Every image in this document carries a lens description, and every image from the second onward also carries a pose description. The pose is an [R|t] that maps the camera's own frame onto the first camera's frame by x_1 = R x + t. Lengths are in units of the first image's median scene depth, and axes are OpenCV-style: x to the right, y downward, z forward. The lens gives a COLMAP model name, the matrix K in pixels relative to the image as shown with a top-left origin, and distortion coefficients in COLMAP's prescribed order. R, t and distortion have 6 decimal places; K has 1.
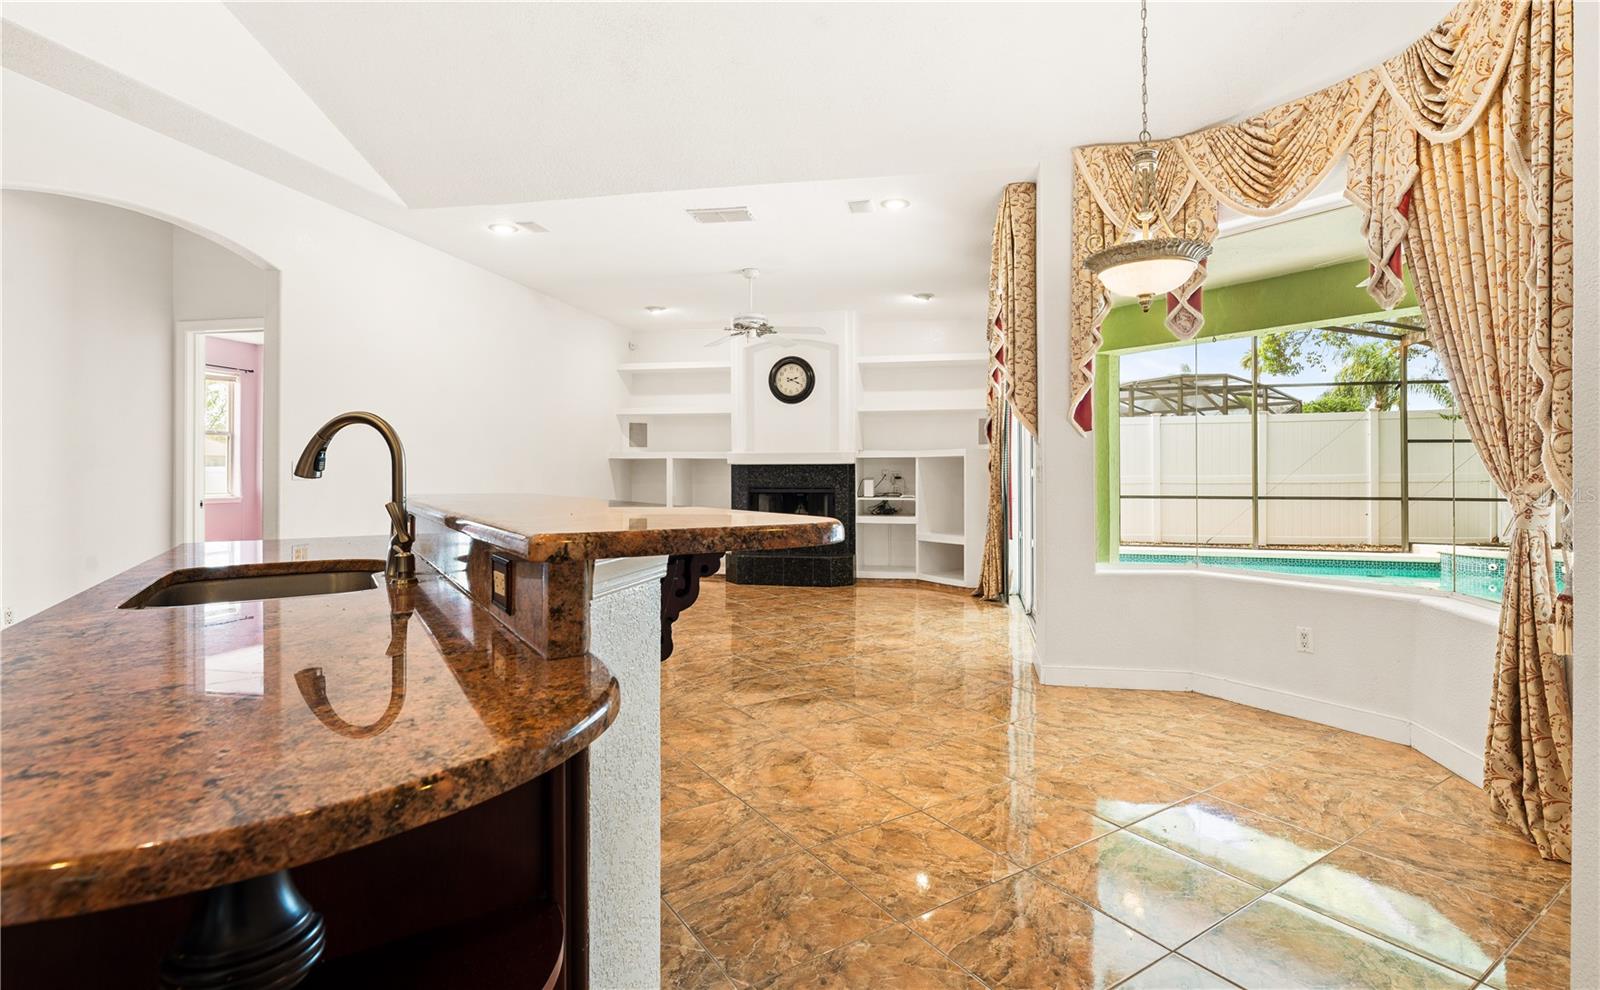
lens RADIAL K [[775.9, 0, 834.0], [0, 775.9, 463.6], [0, 0, 1]] dist [0.000297, -0.000240]
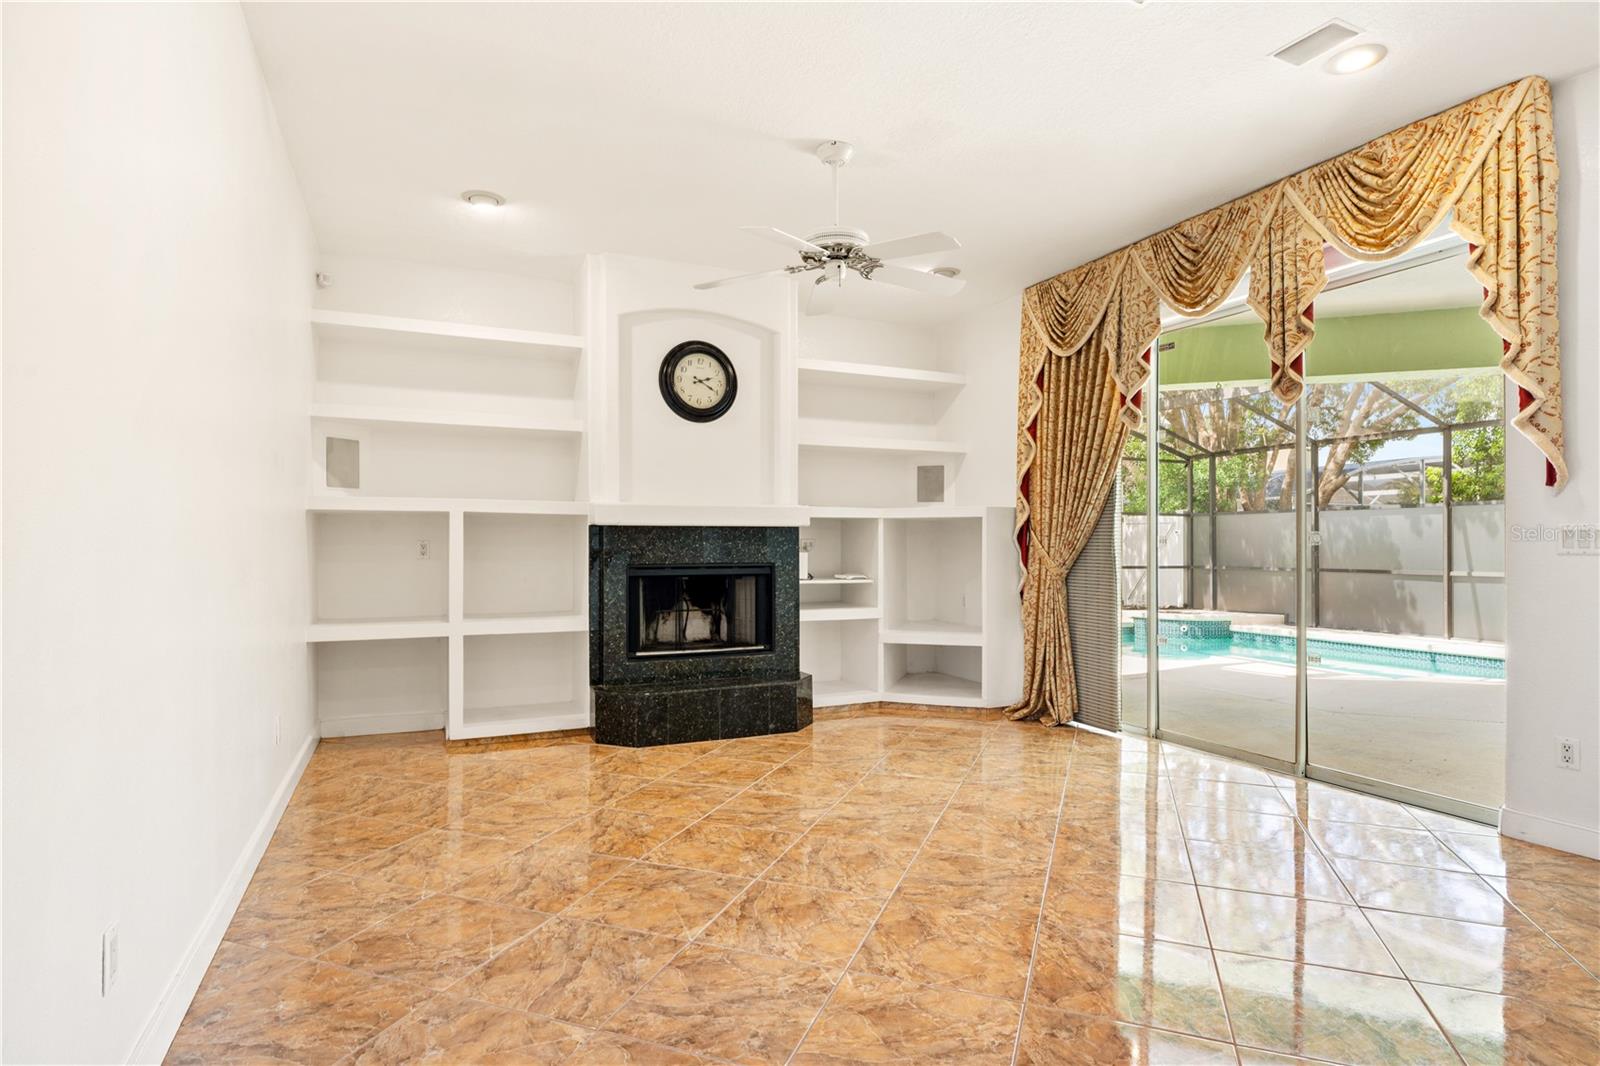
lens RADIAL K [[847.5, 0, 800.0], [0, 847.5, 533.0], [0, 0, 1]] dist [0.006817, 0.000597]
pose [[0.815129, 0.008202, 0.579221, -0.415692], [-0.009011, 0.999958, -0.001478, 0.007235], [-0.579209, -0.004015, 0.815169, 0.503017]]
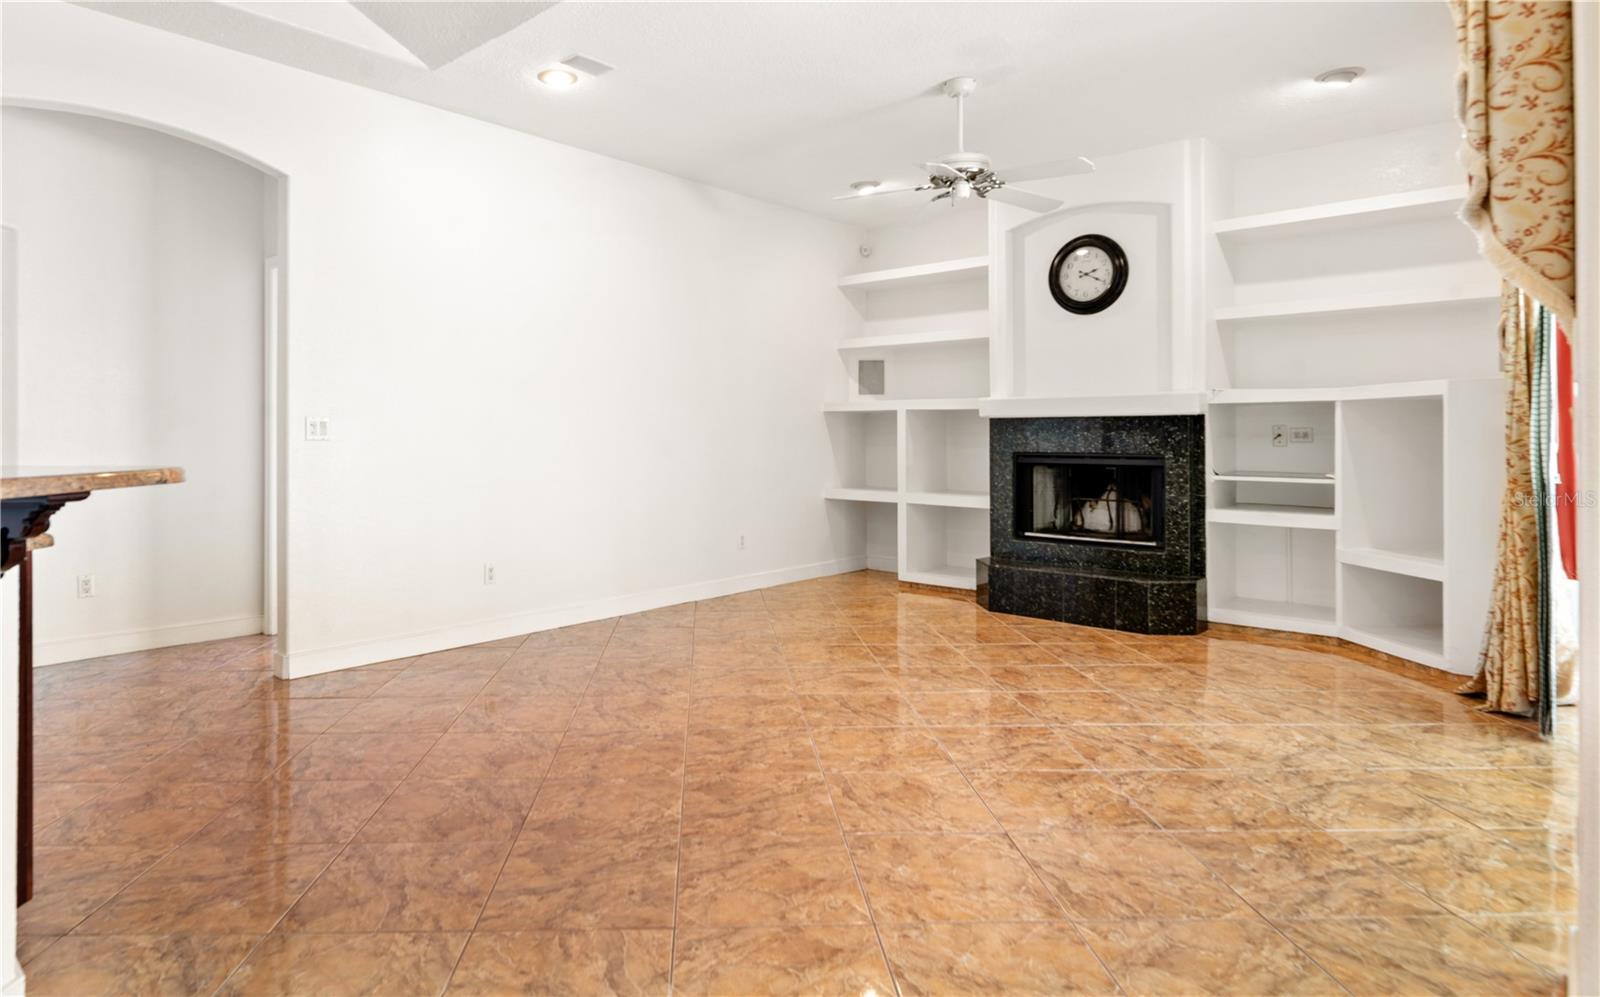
lens RADIAL K [[915.8, 0, 719.6], [0, 915.8, 428.0], [0, 0, 1]] dist [-0.005821, -0.000798]
pose [[0.835808, -0.003386, -0.549011, 0.107967], [0.007079, 0.999964, 0.004609, 0.005017], [0.548976, -0.007739, 0.835802, 0.301025]]
